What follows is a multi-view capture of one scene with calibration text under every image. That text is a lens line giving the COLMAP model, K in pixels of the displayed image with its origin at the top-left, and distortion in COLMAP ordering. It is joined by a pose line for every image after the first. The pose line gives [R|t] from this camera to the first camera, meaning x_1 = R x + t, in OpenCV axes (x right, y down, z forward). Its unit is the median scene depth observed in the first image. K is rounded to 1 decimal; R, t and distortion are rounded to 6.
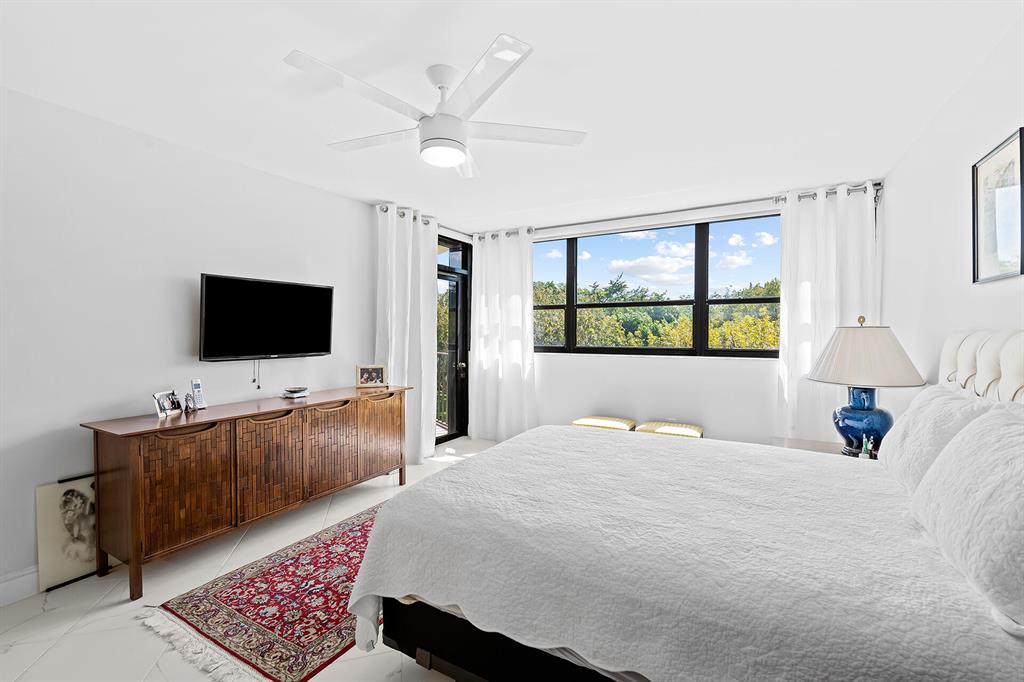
lens RADIAL K [[449.0, 0, 510.7], [0, 449.0, 331.8], [0, 0, 1]] dist [0.001152, -0.000083]
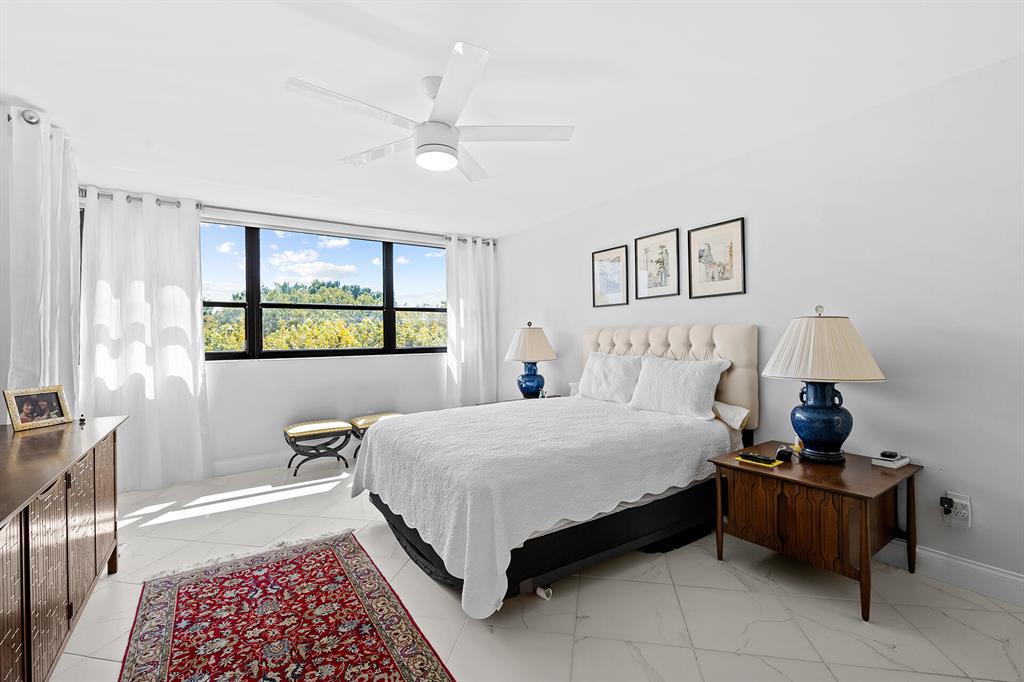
lens RADIAL K [[449.0, 0, 512.3], [0, 449.0, 341.0], [0, 0, 1]] dist [0.001152, -0.000083]
pose [[0.436070, -0.010146, 0.899855, -0.560487], [0.015113, 0.999878, 0.003949, 0.021915], [-0.899786, 0.011878, 0.436170, 0.212984]]
